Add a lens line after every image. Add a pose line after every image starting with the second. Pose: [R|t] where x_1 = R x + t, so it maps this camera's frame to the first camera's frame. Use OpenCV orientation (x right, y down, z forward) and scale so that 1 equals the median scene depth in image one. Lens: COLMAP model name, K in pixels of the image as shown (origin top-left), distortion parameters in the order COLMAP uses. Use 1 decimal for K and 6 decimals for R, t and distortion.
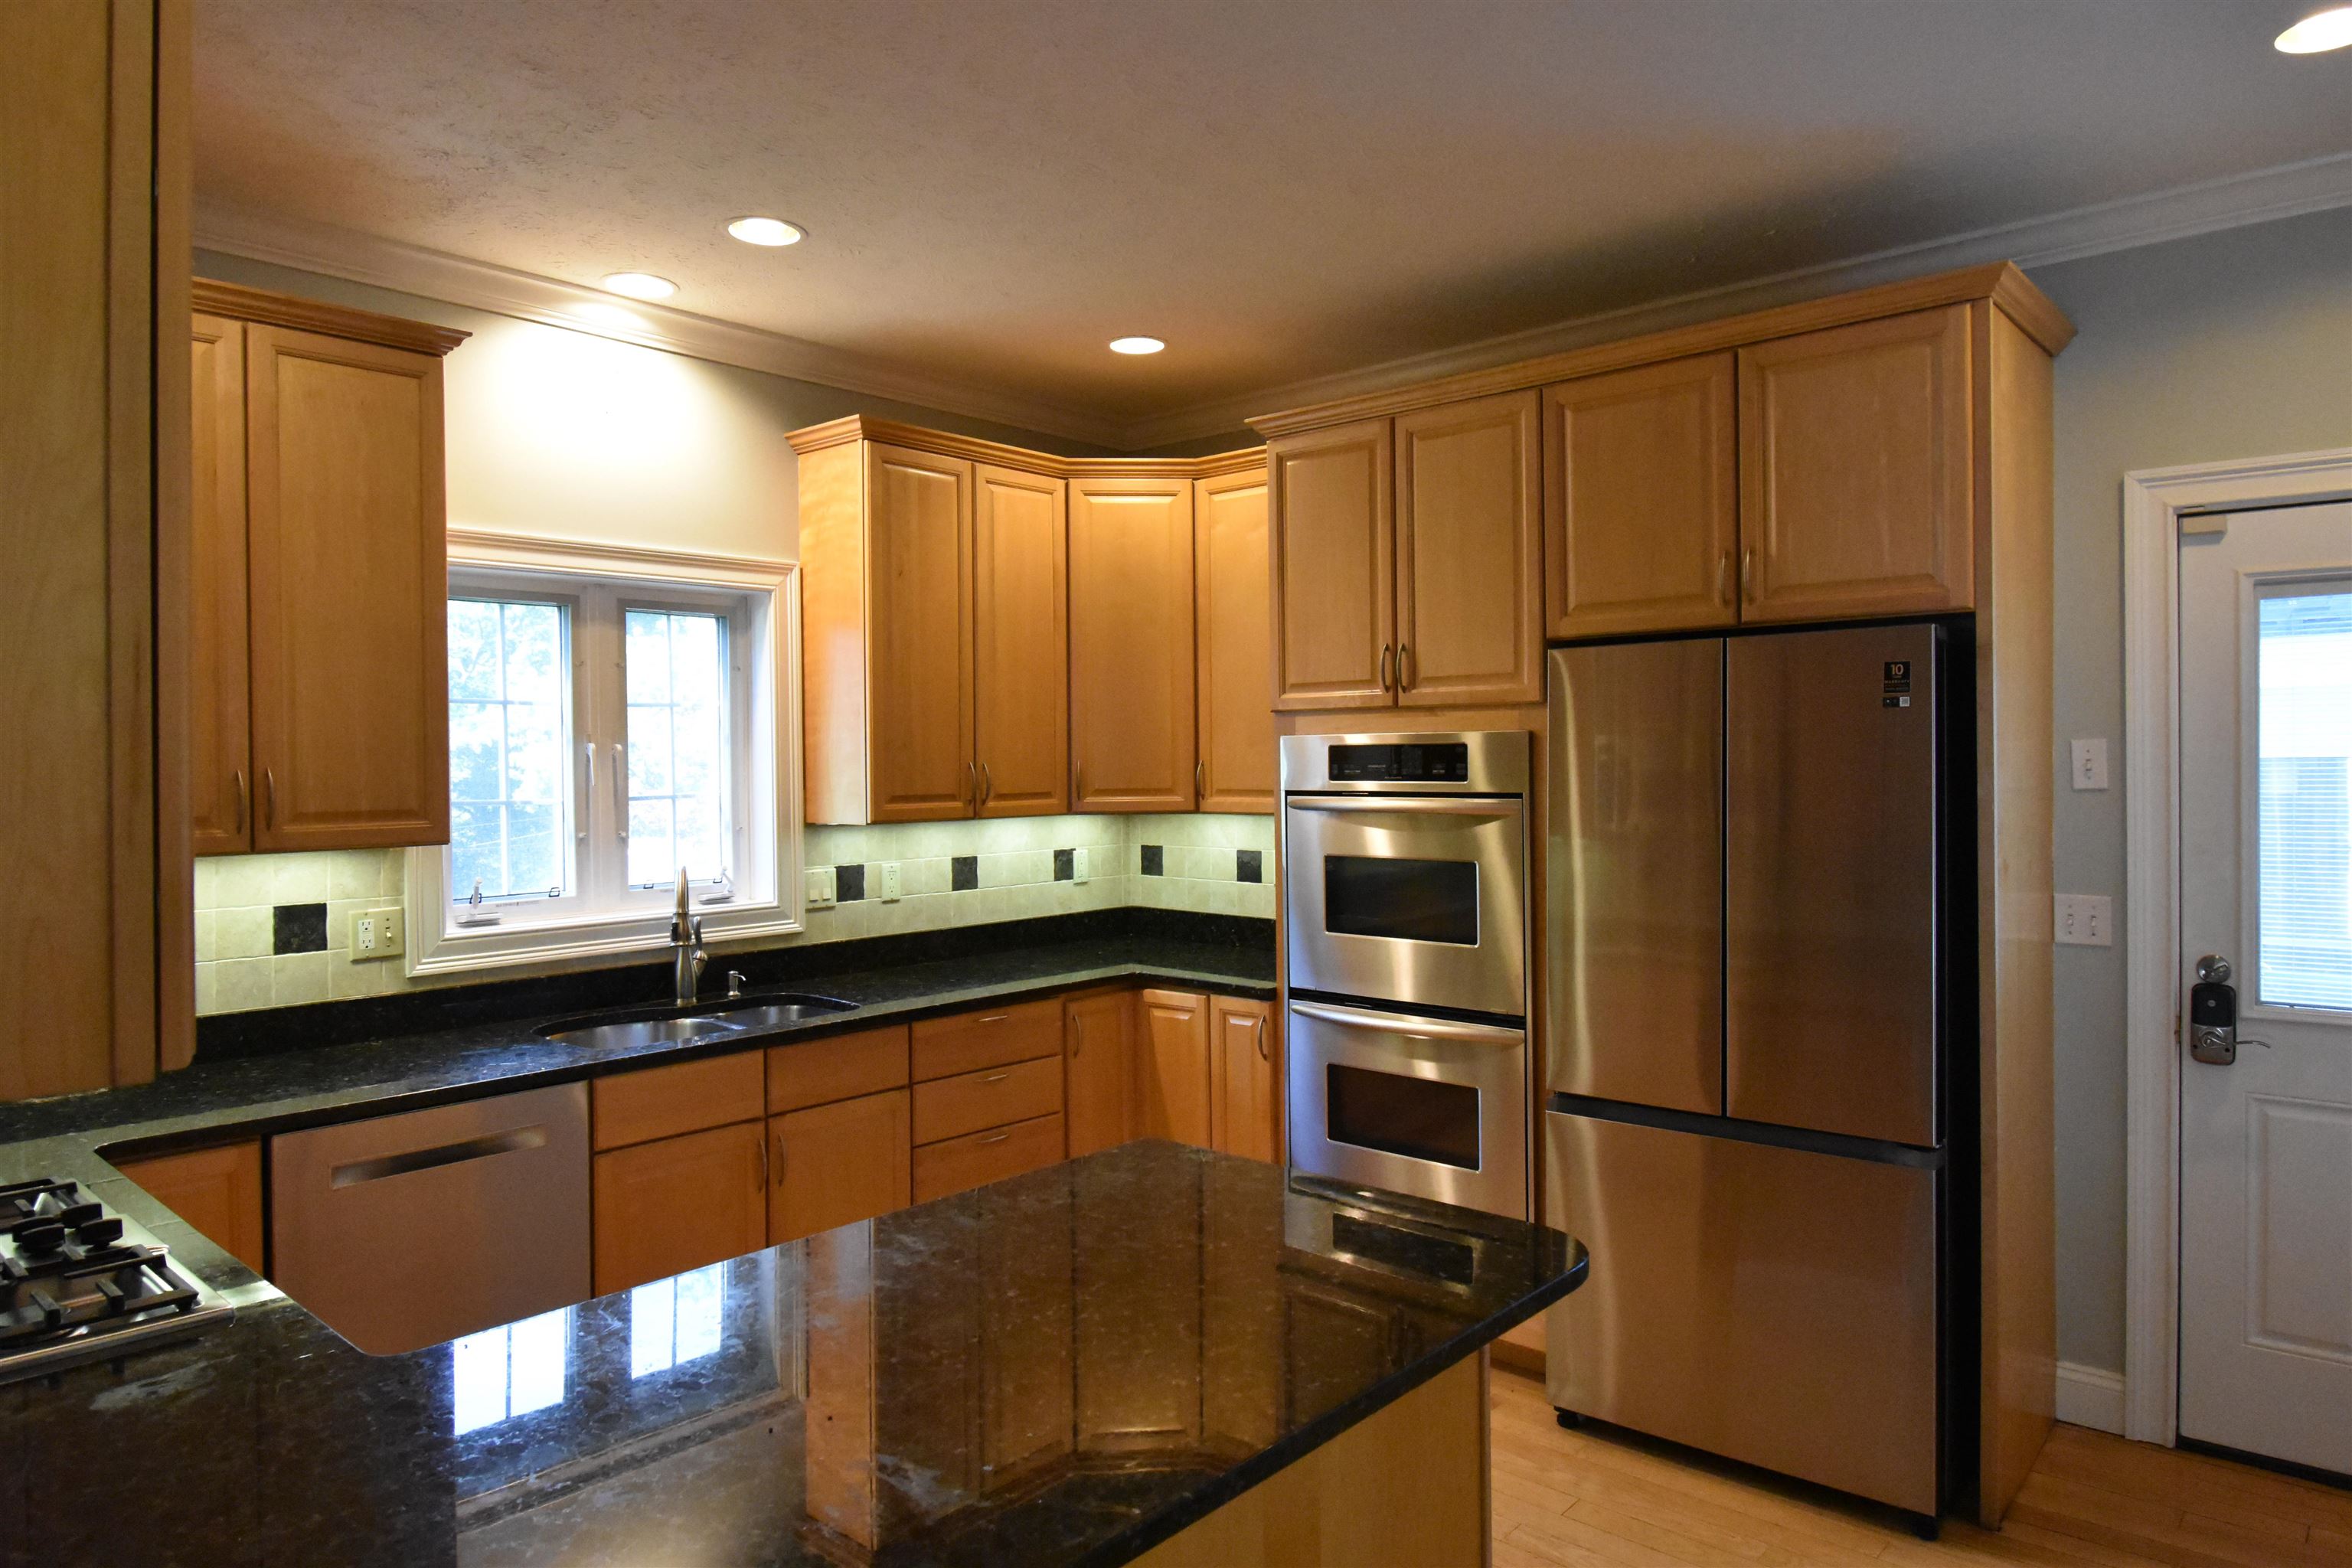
lens RADIAL K [[1446.6, 0, 1177.2], [0, 1446.6, 774.3], [0, 0, 1]] dist [-0.007465, -0.000378]
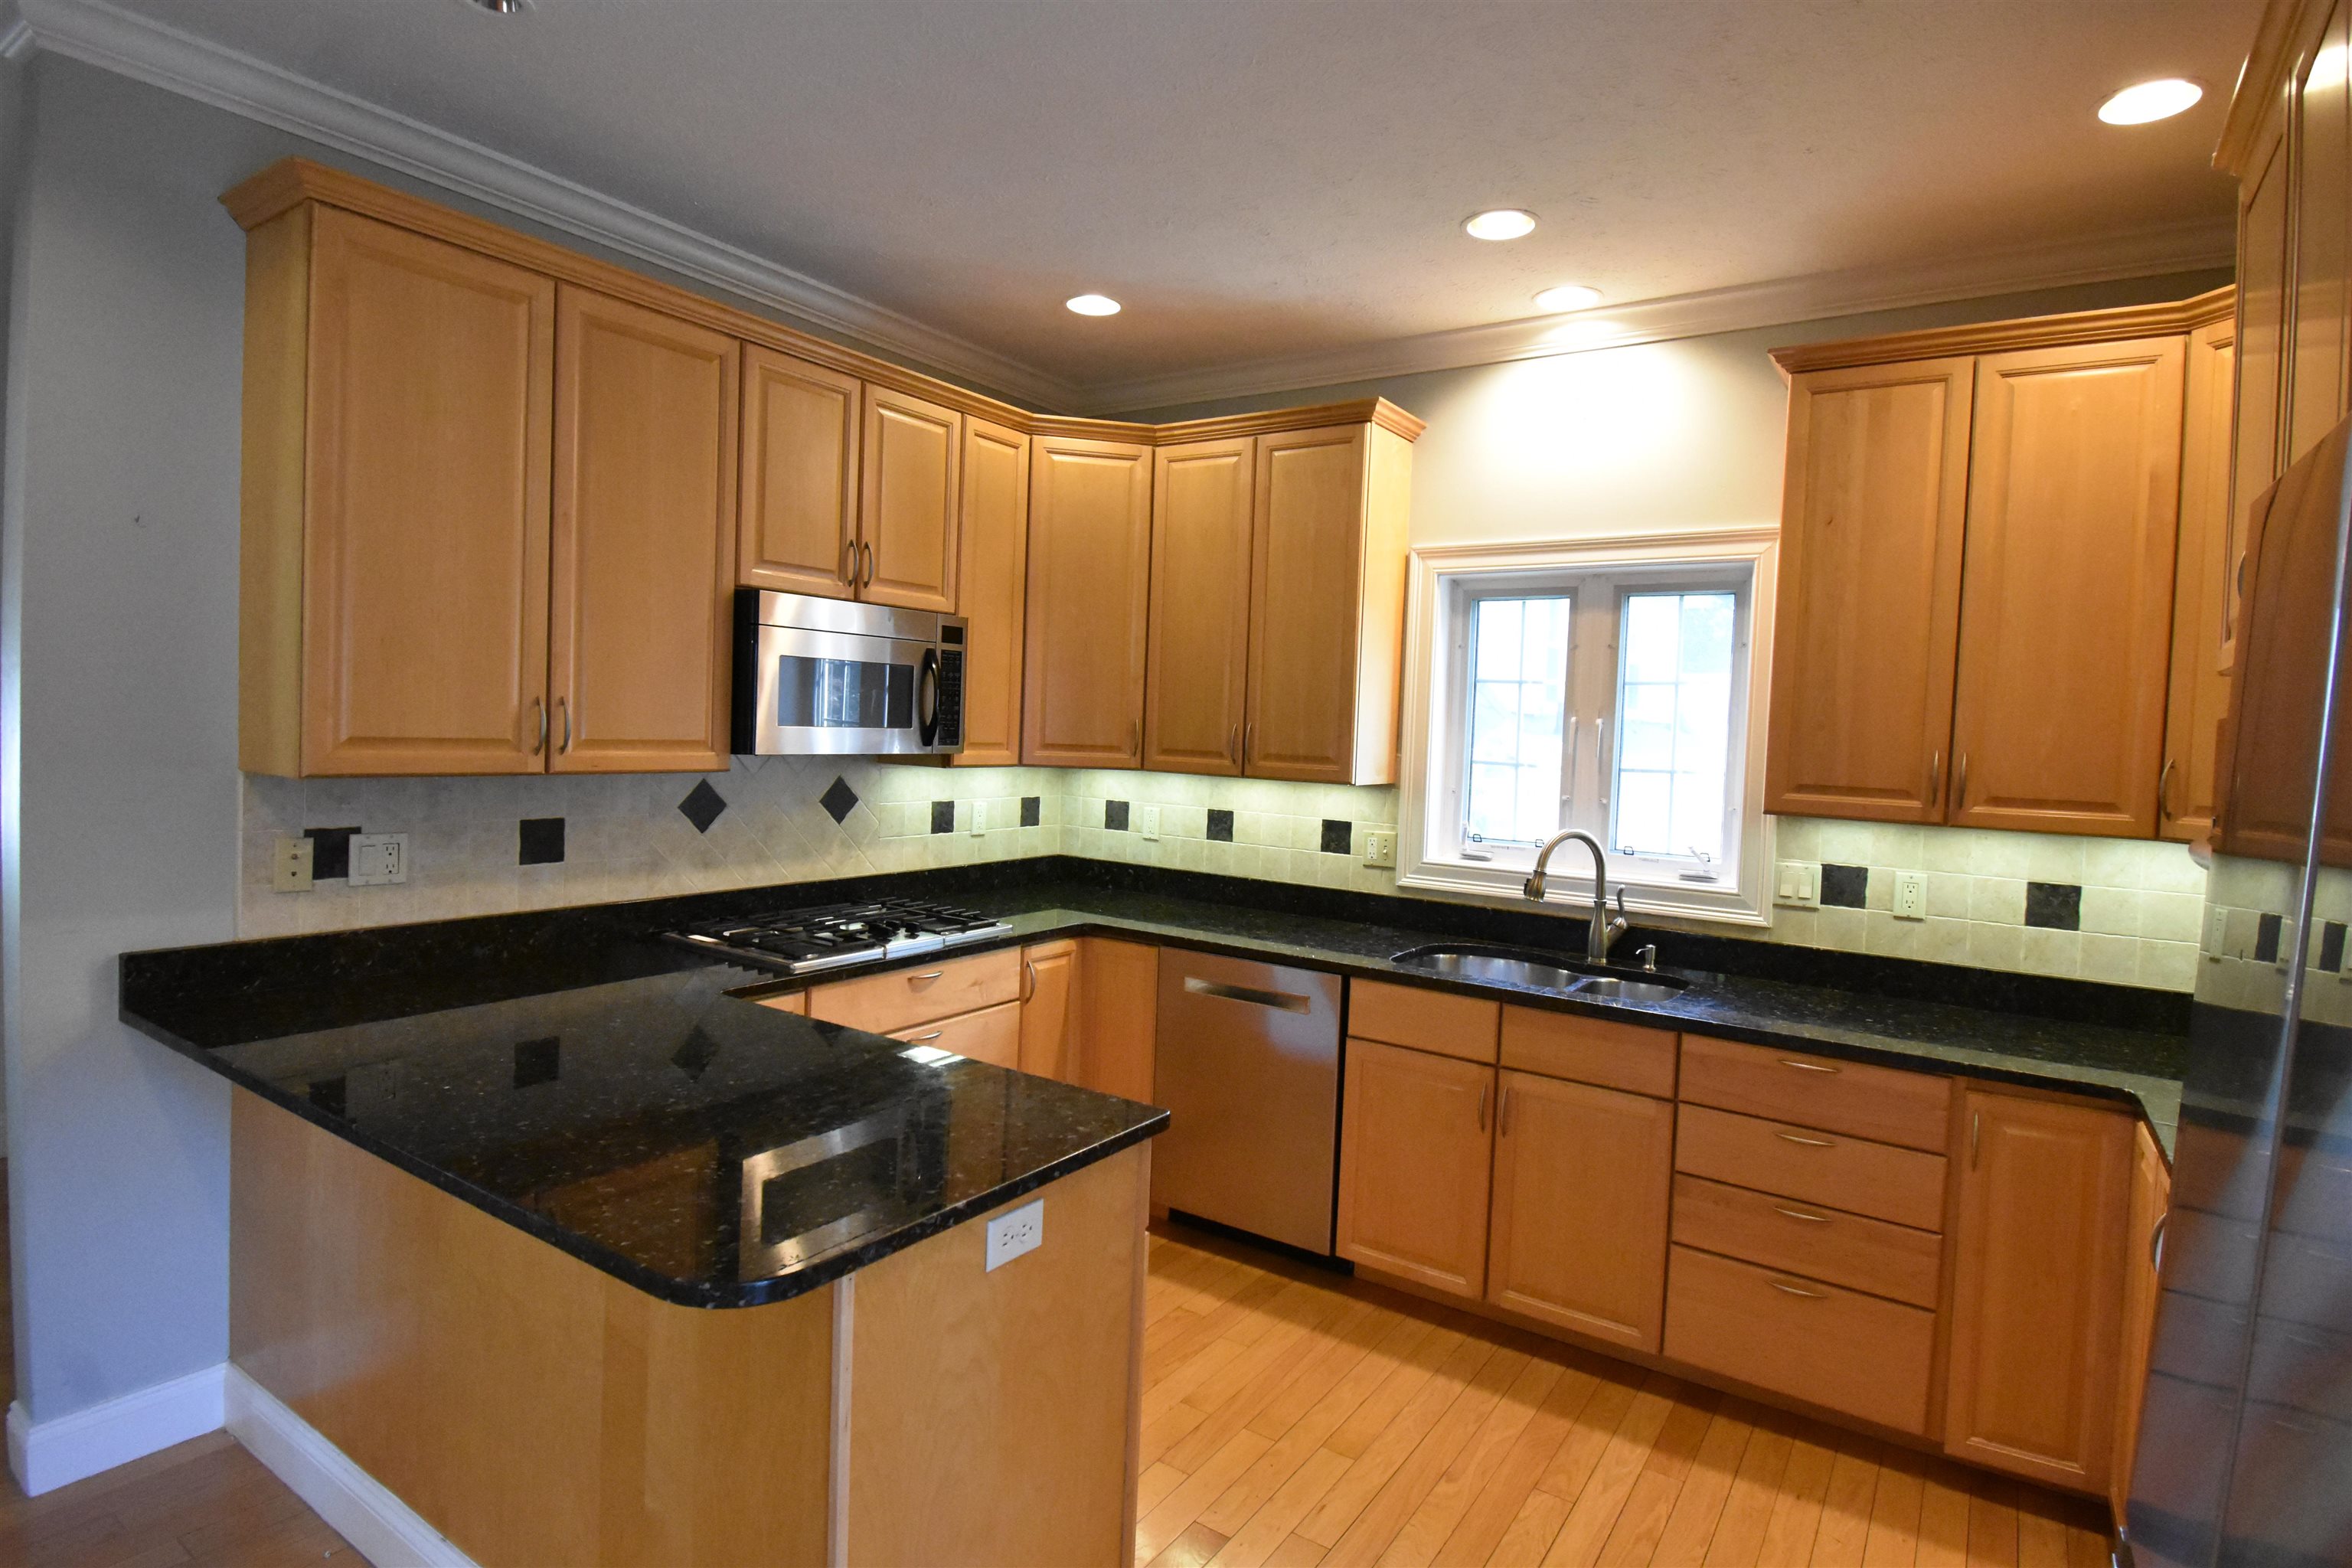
lens RADIAL K [[1207.6, 0, 1178.2], [0, 1207.6, 772.8], [0, 0, 1]] dist [0.003249, -0.000385]
pose [[0.133519, 0.056589, -0.989429, 0.488349], [-0.051949, 0.997396, 0.050034, -0.009129], [0.989684, 0.044720, 0.136111, 0.565295]]
